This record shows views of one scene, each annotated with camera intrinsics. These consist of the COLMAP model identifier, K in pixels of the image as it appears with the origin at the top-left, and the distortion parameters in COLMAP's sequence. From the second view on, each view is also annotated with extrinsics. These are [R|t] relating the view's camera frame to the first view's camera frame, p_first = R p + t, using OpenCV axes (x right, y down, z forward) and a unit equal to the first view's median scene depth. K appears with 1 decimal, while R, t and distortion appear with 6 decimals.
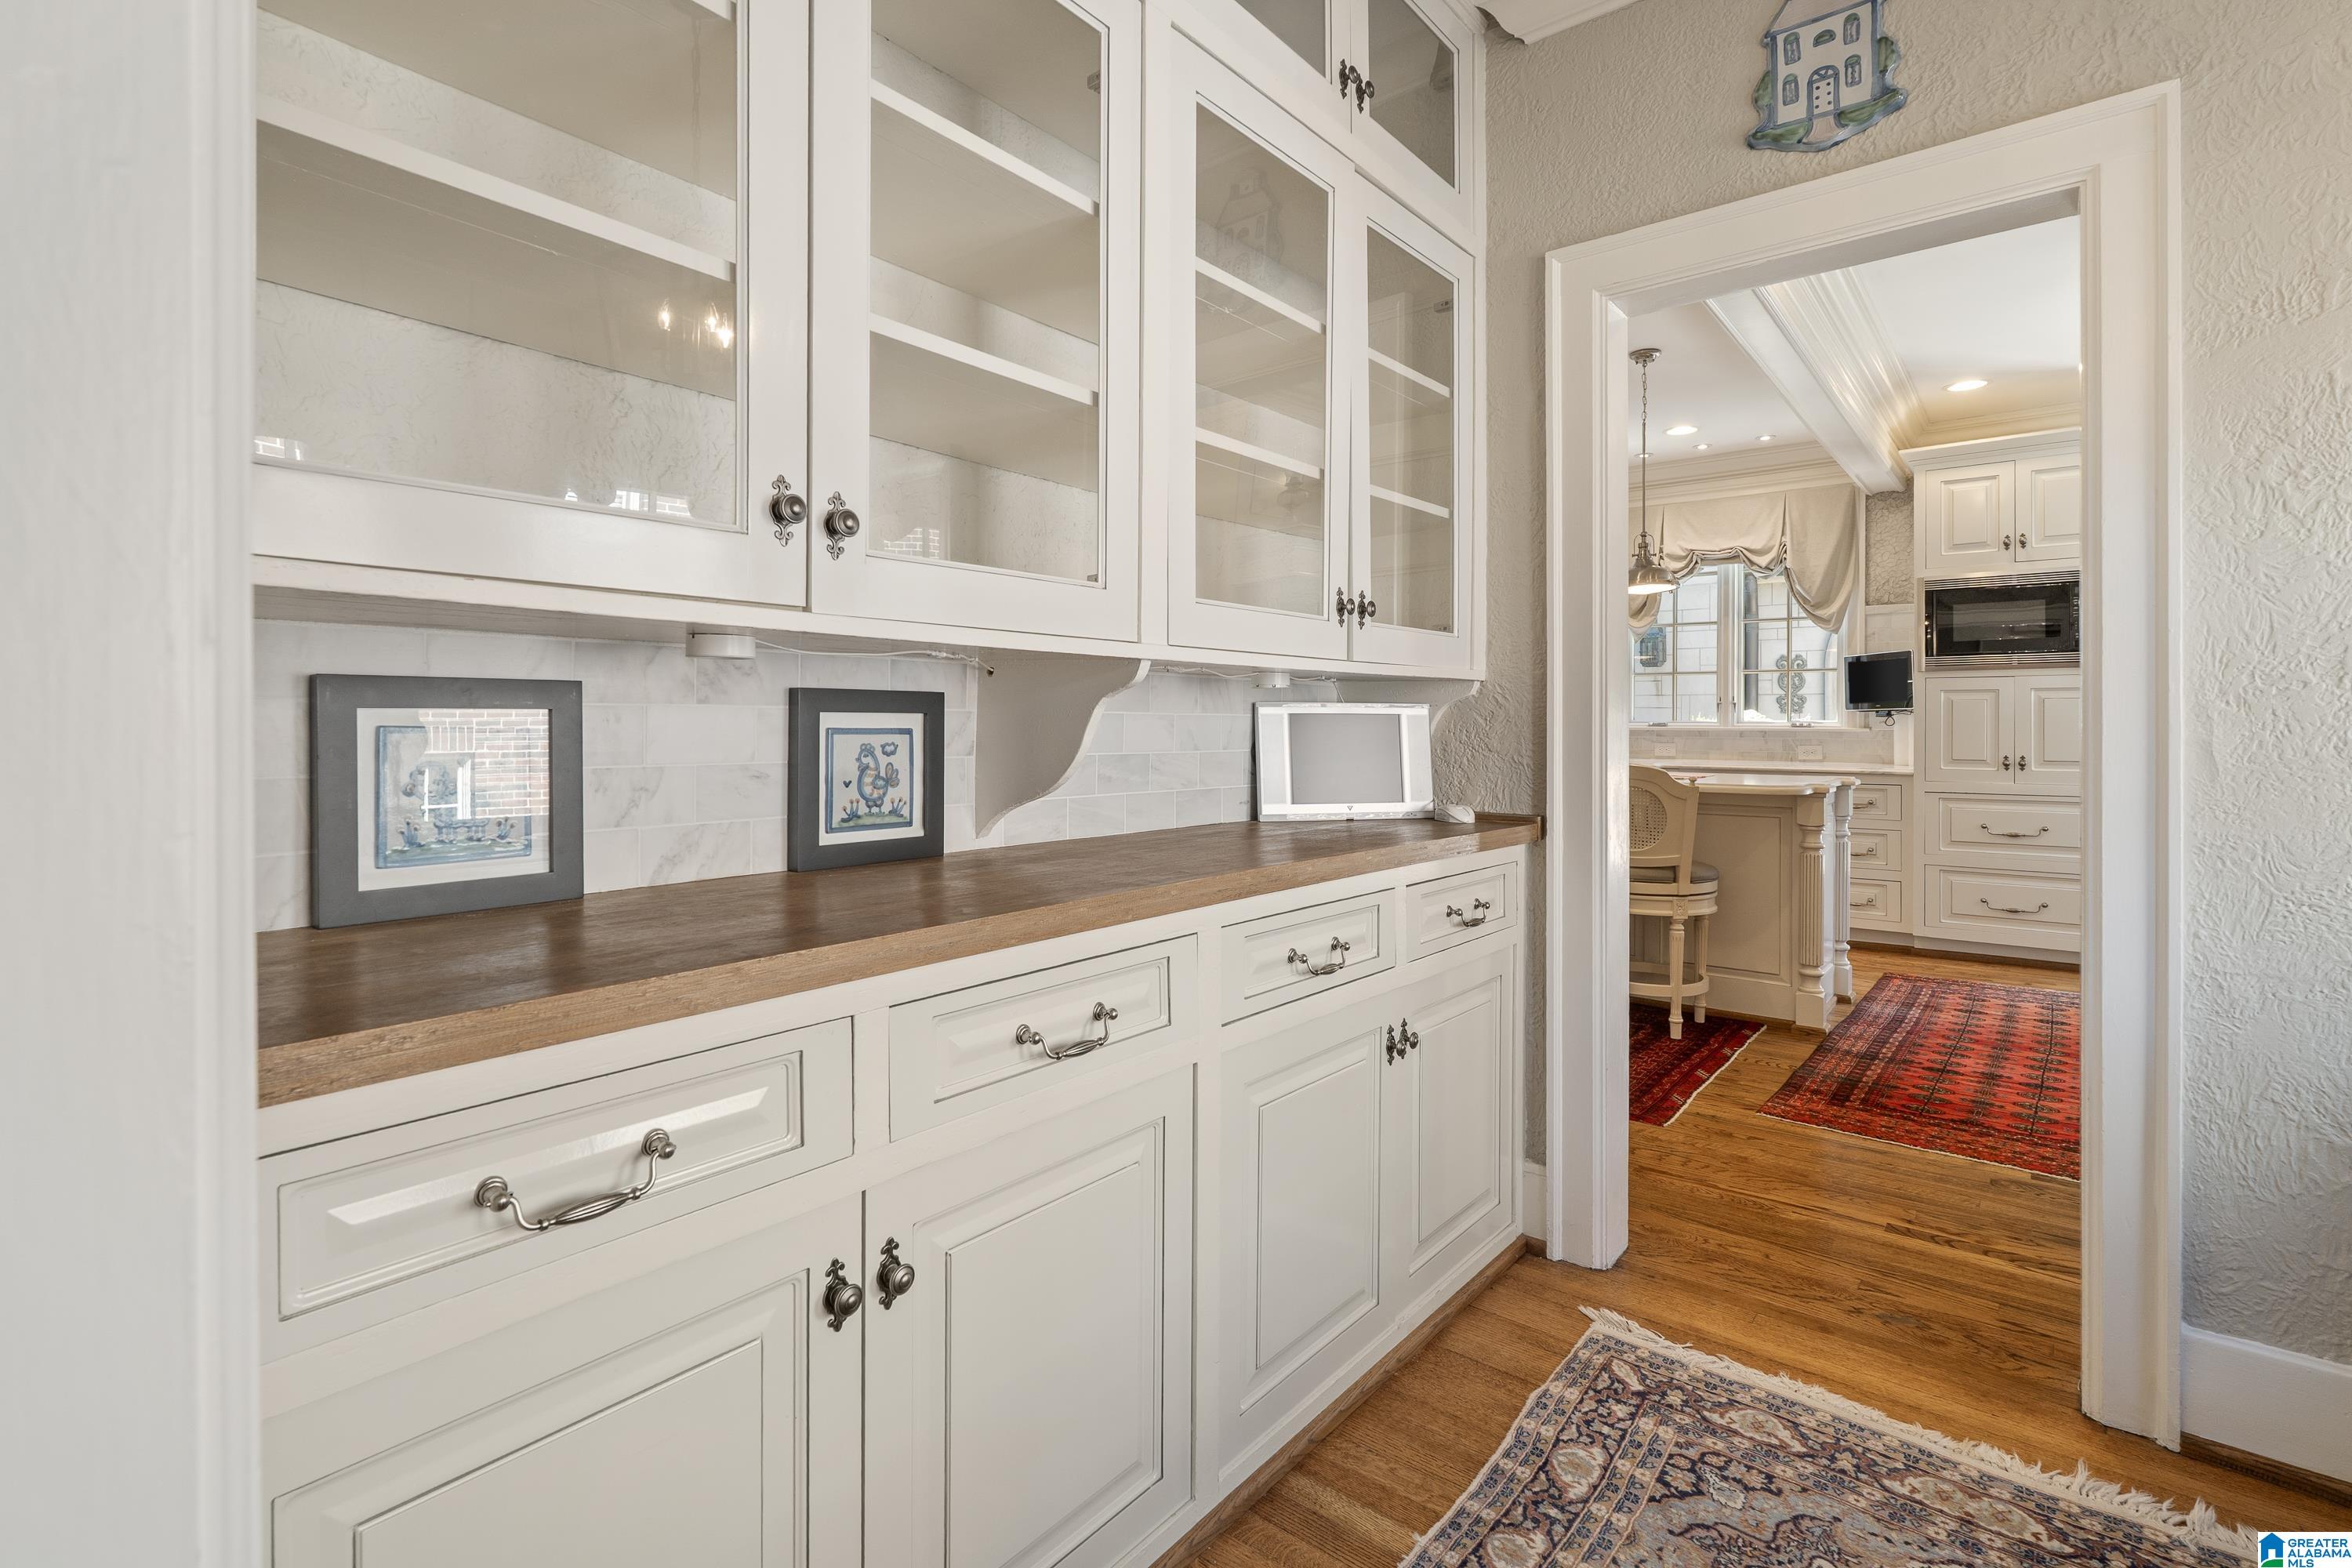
lens RADIAL K [[1124.4, 0, 1176.6], [0, 1124.4, 764.2], [0, 0, 1]] dist [-0.001841, -0.001809]
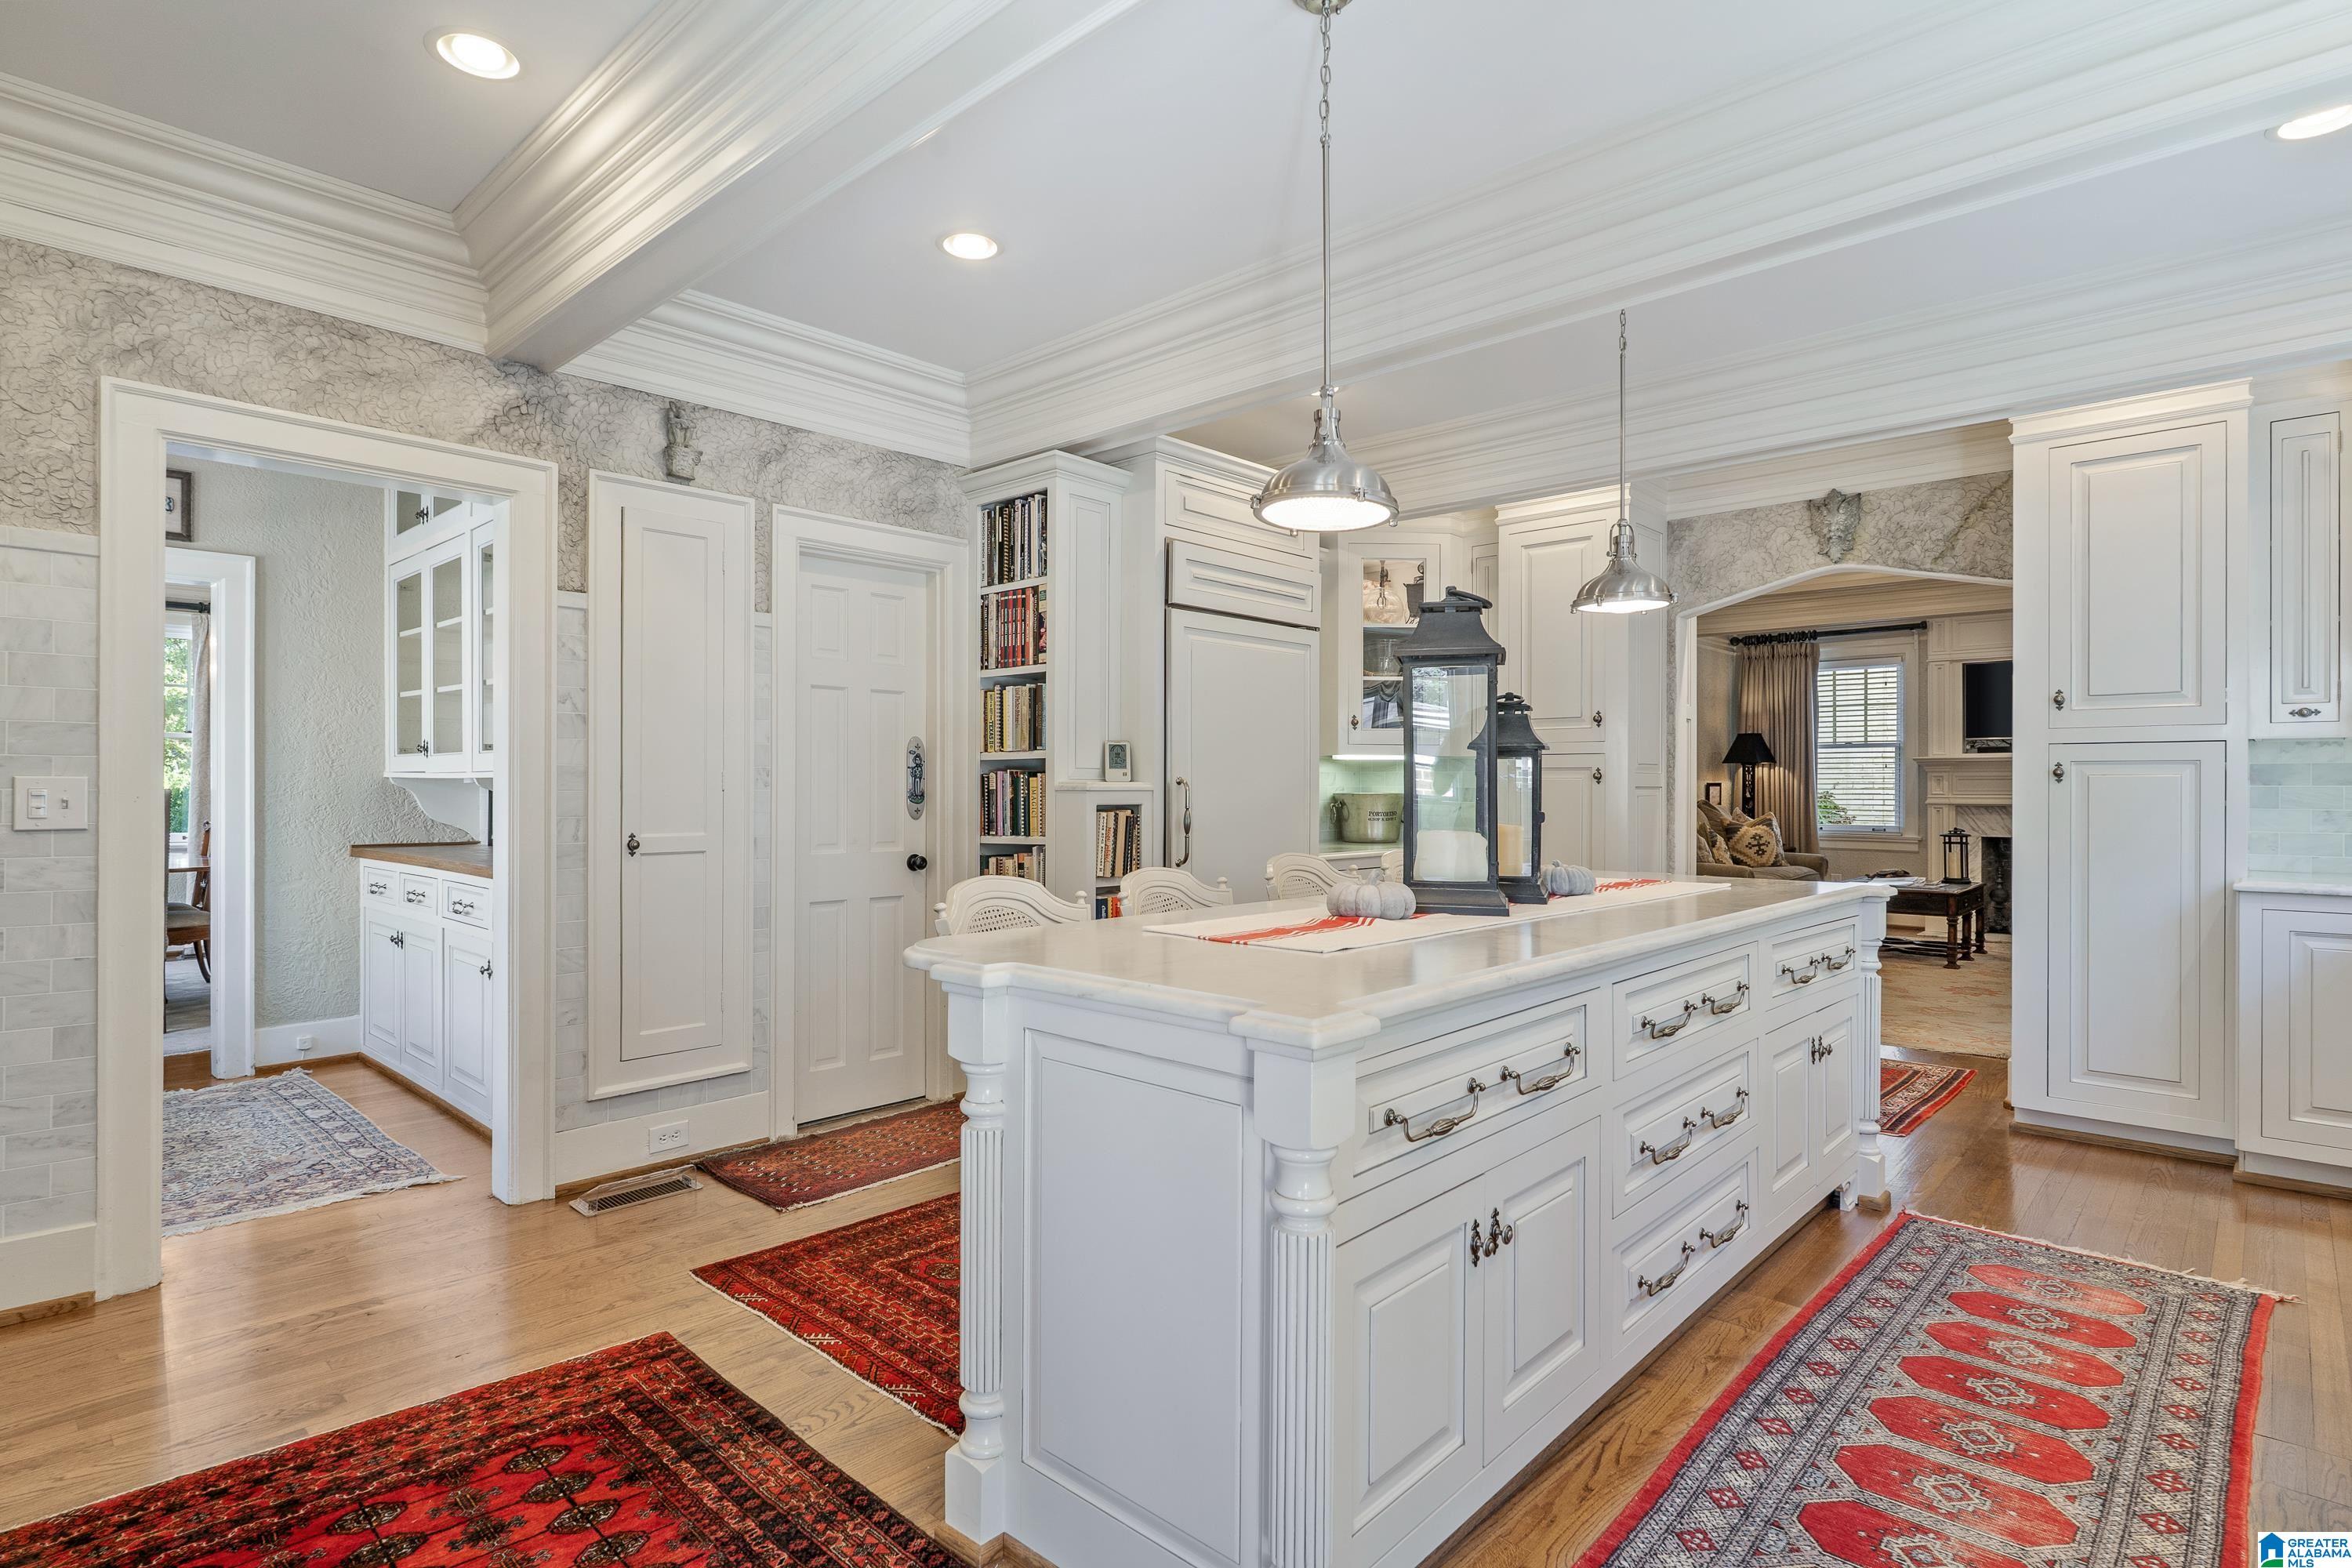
lens RADIAL K [[1177.4, 0, 1167.8], [0, 1177.4, 781.0], [0, 0, 1]] dist [-0.019607, 0.000838]
pose [[-0.072518, -0.002262, -0.997365, 1.652928], [-0.035674, 0.999363, 0.000327, -0.092909], [0.996729, 0.035604, -0.072552, 1.788939]]
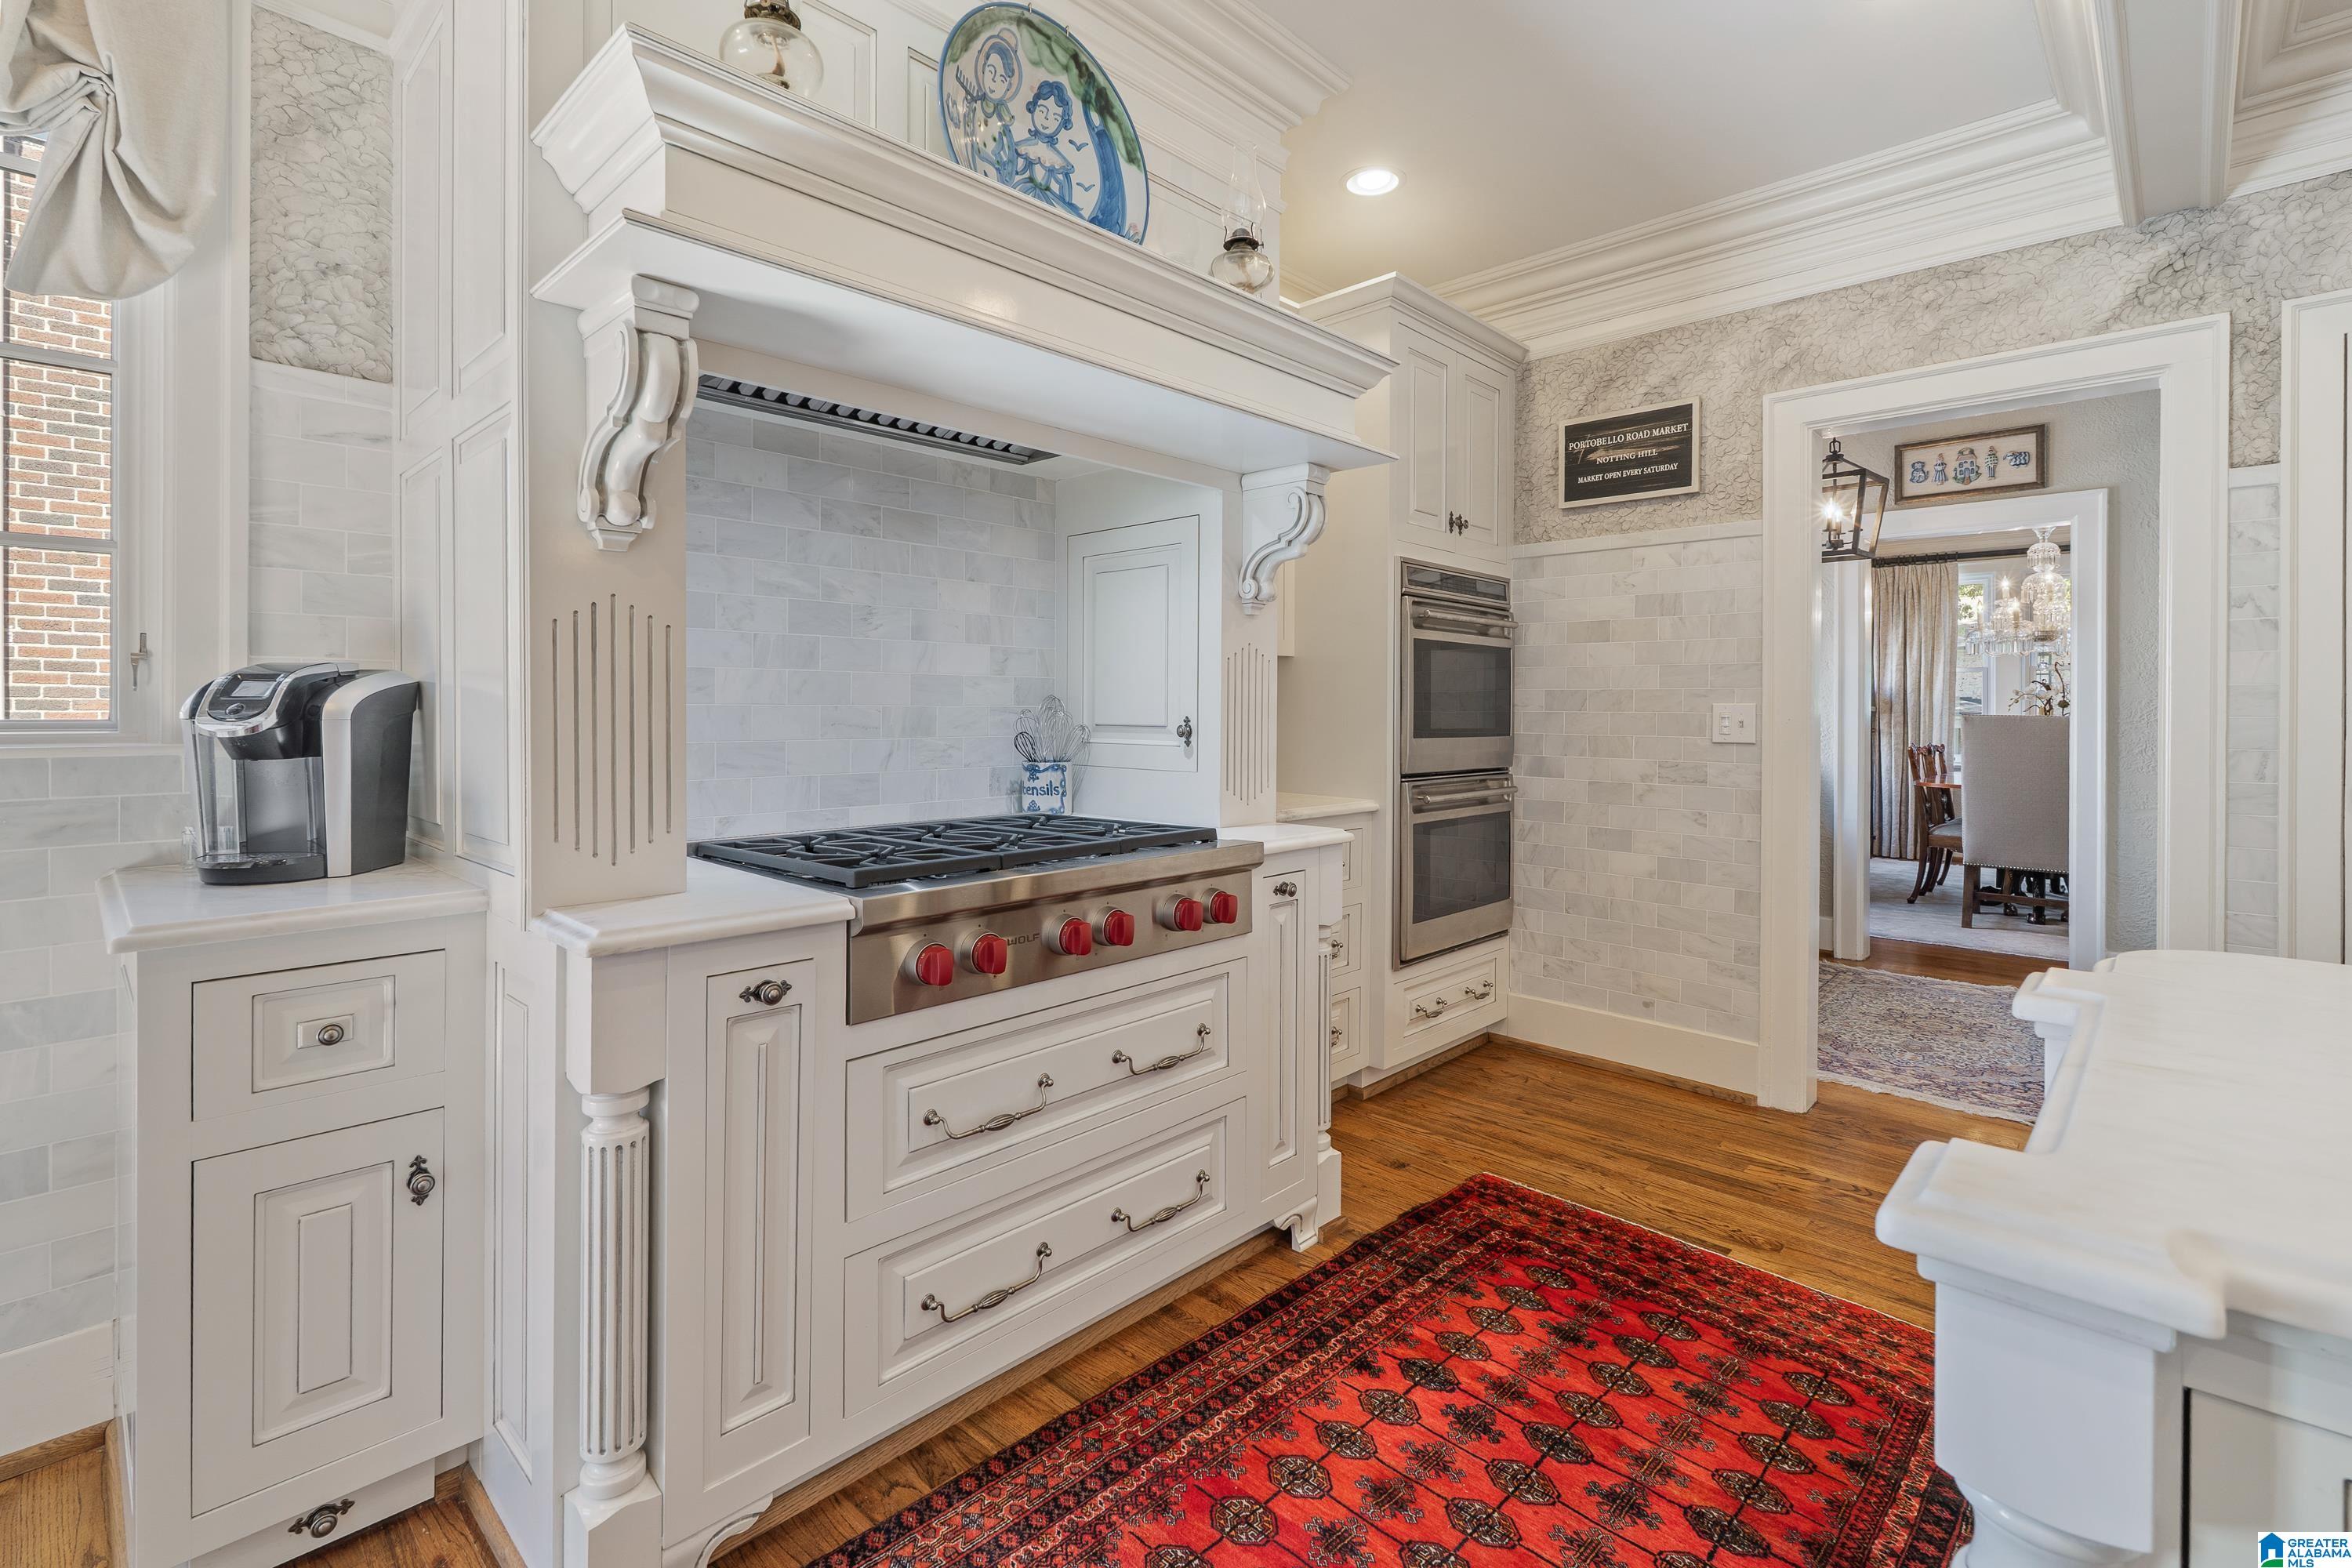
lens RADIAL K [[1058.3, 0, 1172.2], [0, 1058.3, 706.2], [0, 0, 1]] dist [-0.004764, -0.000428]
pose [[-0.995491, -0.000511, 0.094855, 1.244239], [0.002138, 0.999611, 0.027817, -0.094754], [-0.094832, 0.027894, -0.995102, 2.061773]]
